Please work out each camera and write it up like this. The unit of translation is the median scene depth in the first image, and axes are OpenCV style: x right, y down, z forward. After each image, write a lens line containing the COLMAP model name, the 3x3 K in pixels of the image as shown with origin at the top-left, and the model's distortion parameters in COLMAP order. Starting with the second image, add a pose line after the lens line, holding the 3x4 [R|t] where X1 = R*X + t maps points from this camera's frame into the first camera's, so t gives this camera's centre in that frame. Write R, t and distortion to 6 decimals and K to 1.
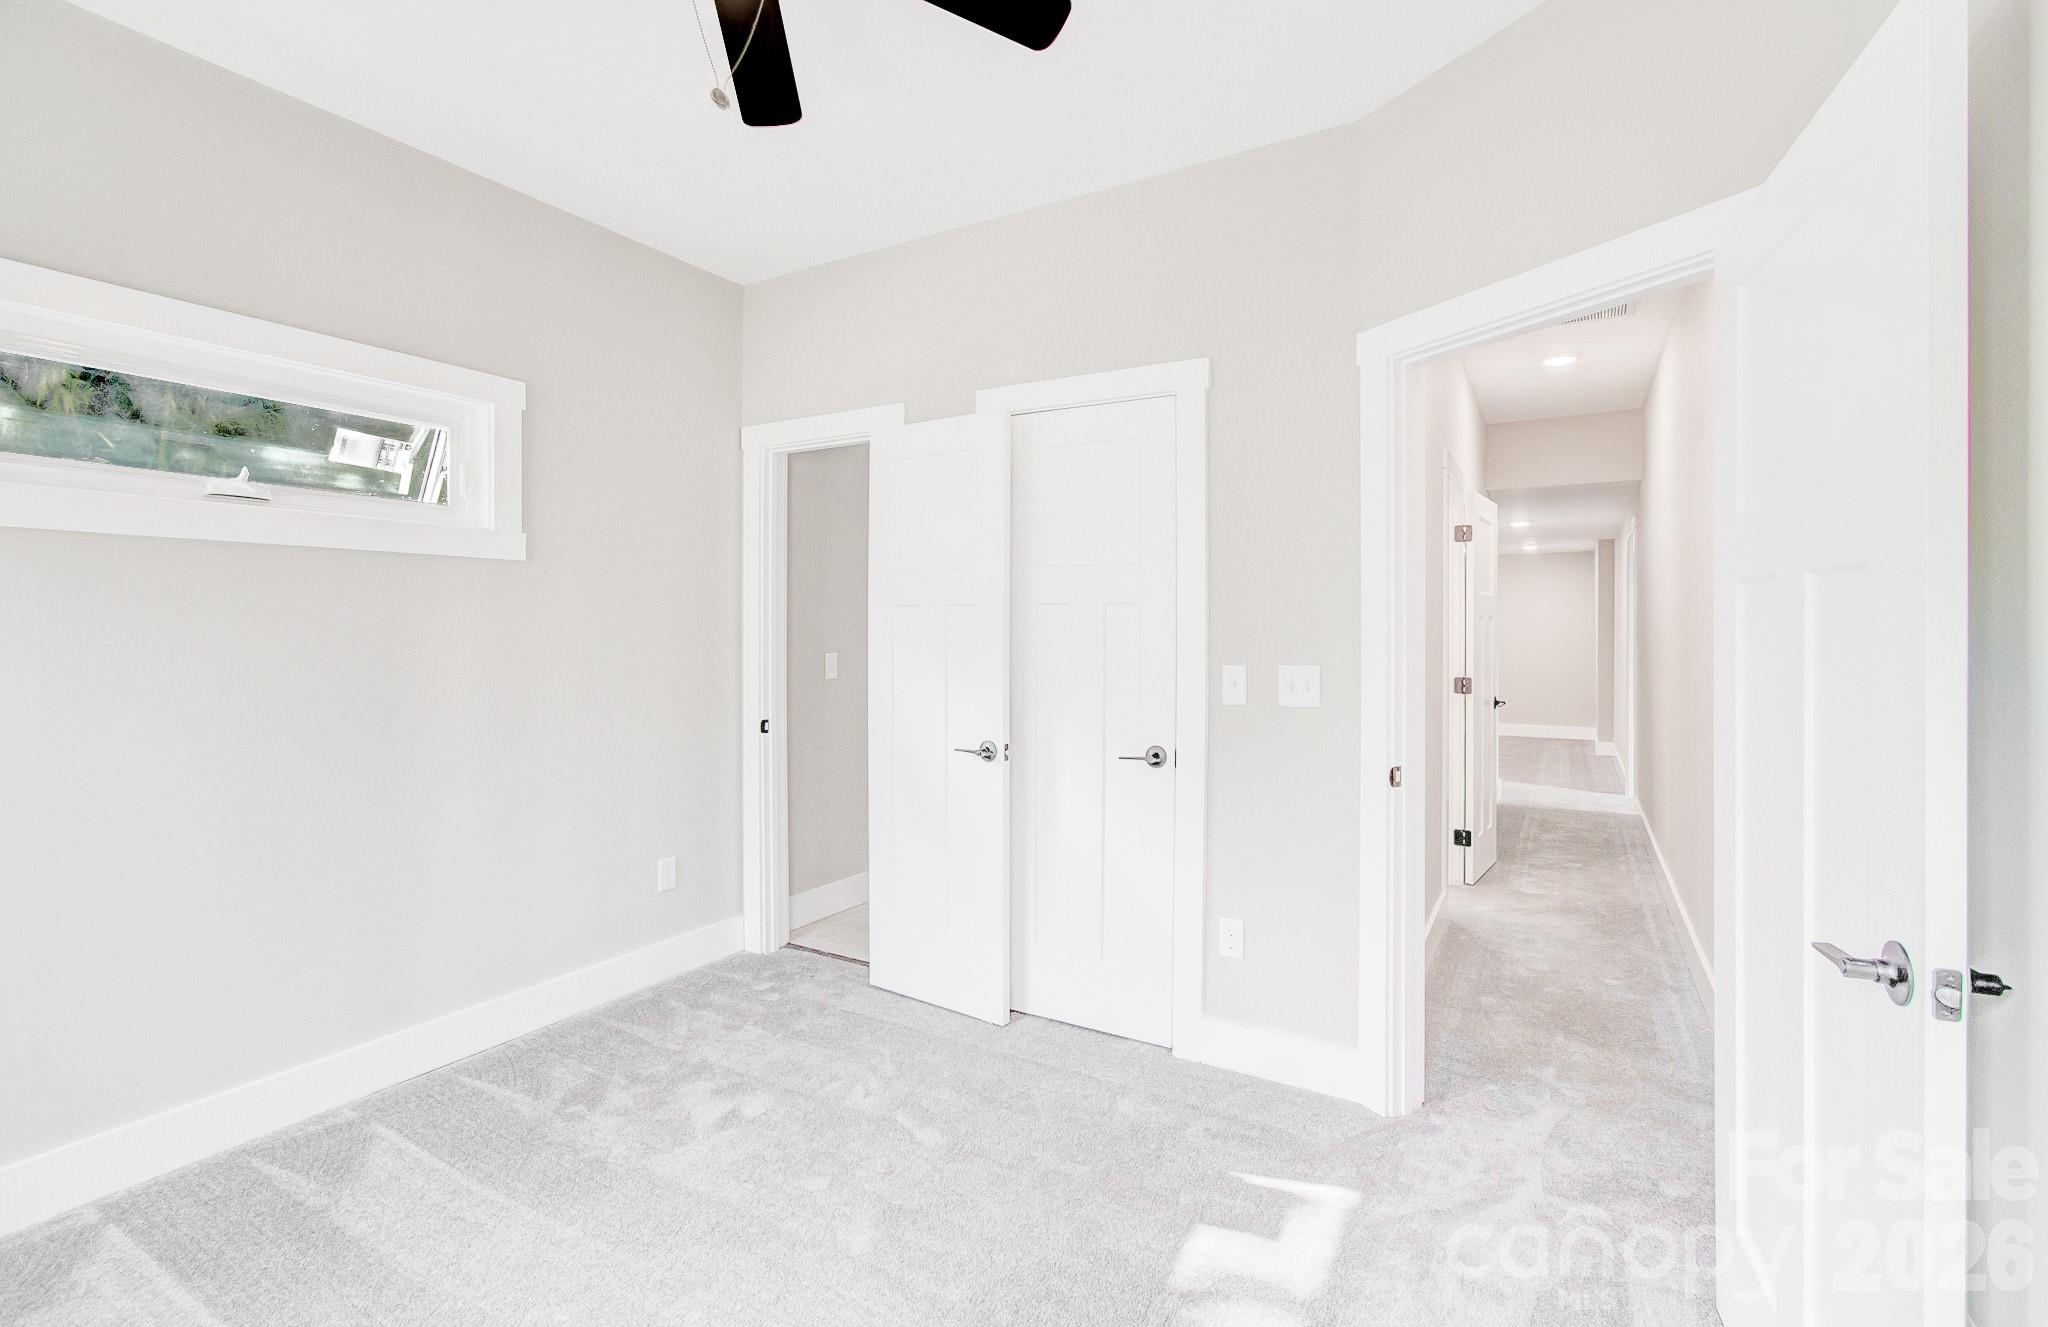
lens RADIAL K [[900.2, 0, 1024.0], [0, 900.2, 663.5], [0, 0, 1]] dist [0.001677, 0.000162]
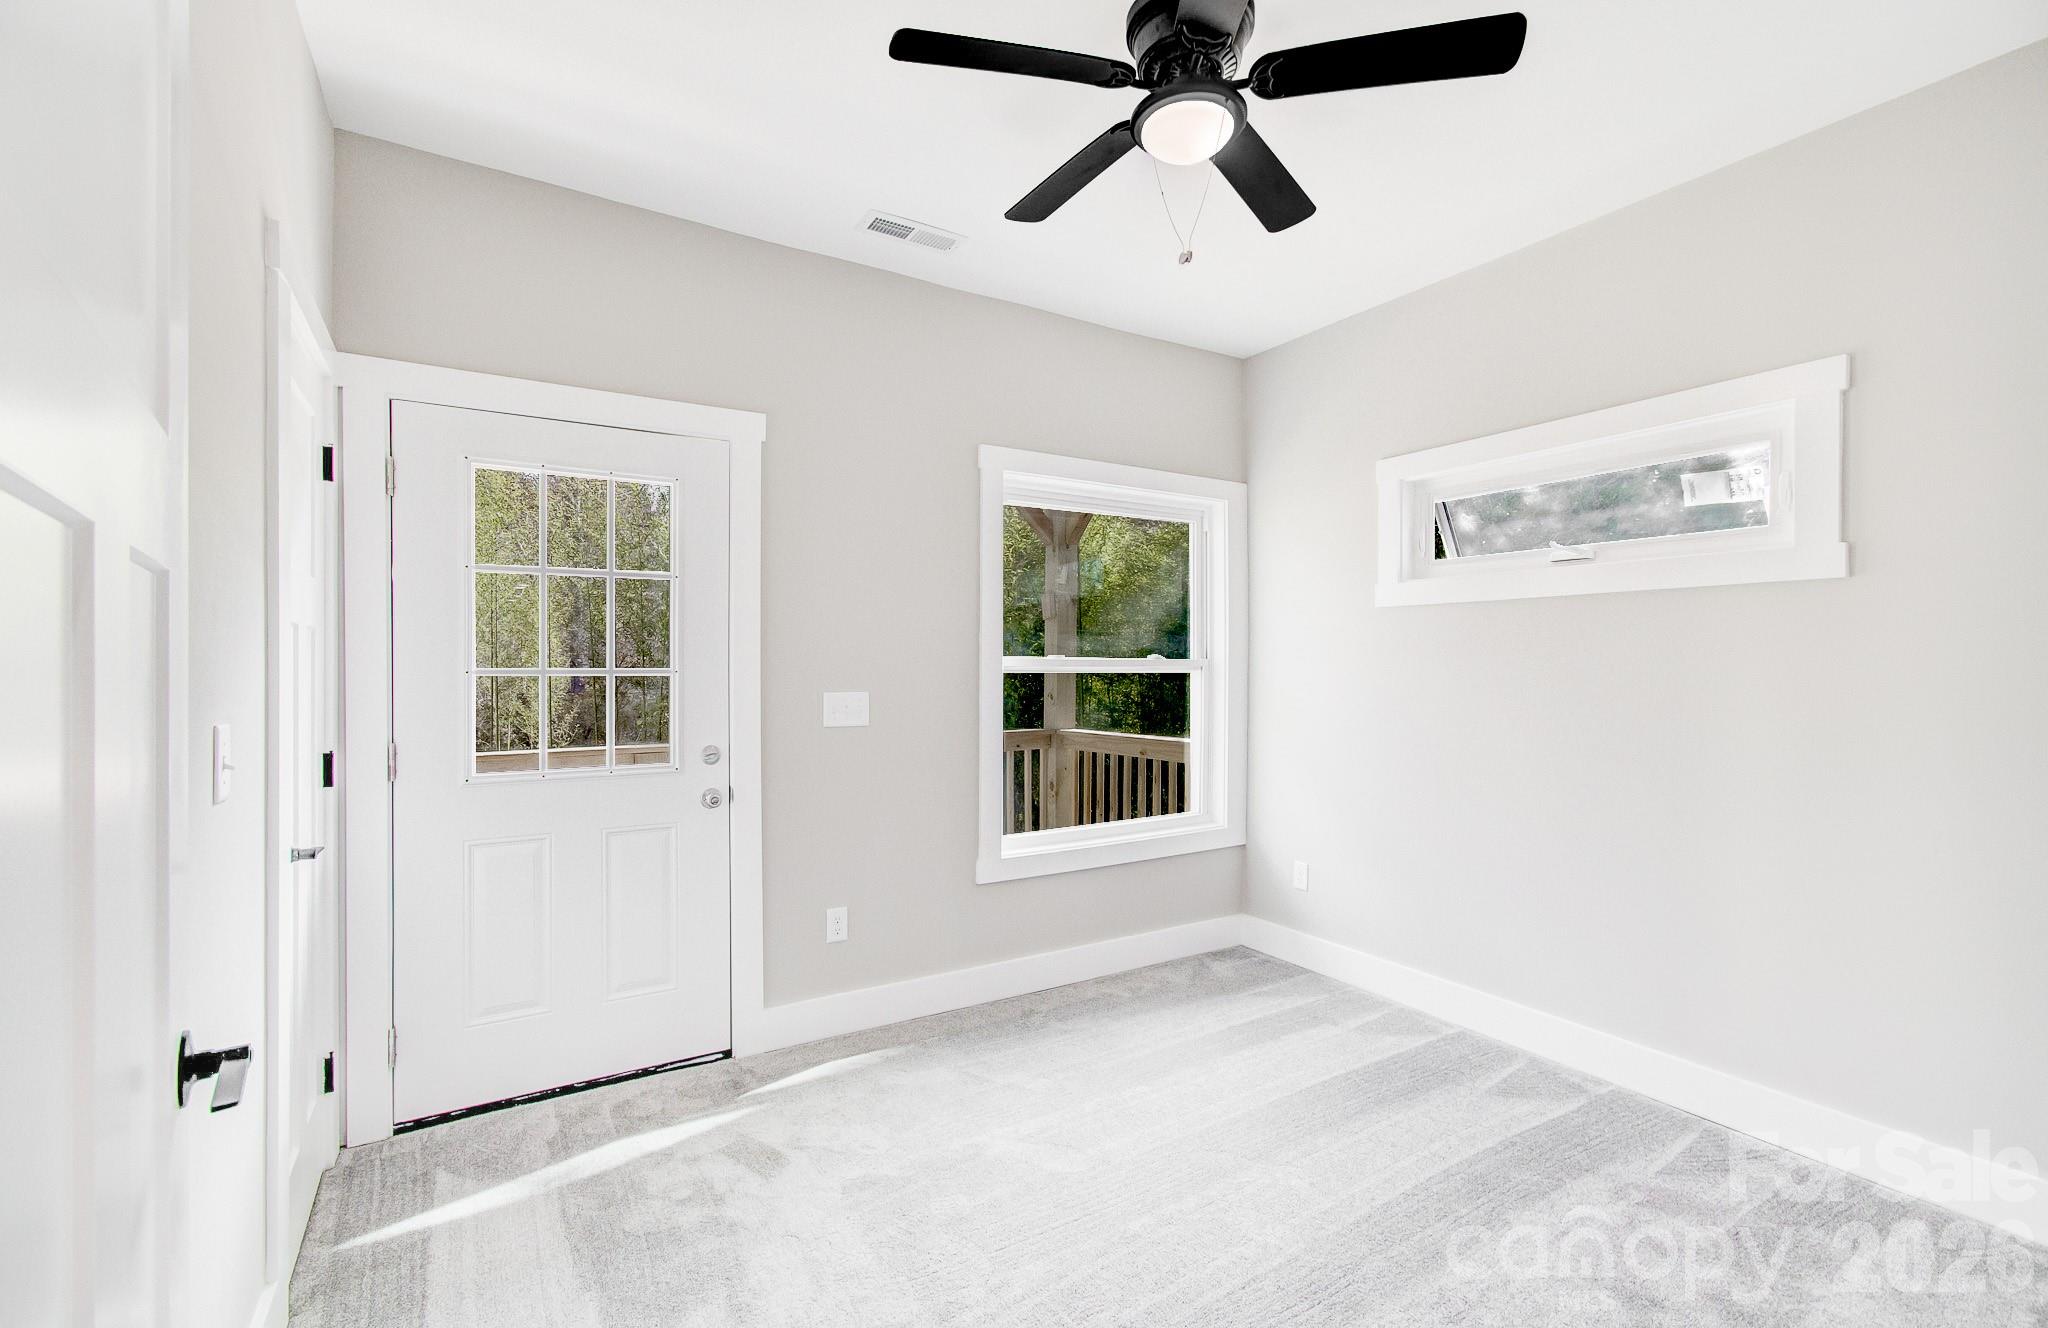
lens RADIAL K [[900.2, 0, 1024.0], [0, 900.2, 664.0], [0, 0, 1]] dist [0.001677, 0.000162]
pose [[-0.468647, 0.004970, -0.883372, 0.593180], [-0.033349, 0.999172, 0.023314, -0.037109], [0.882756, 0.040386, -0.468093, 0.872514]]
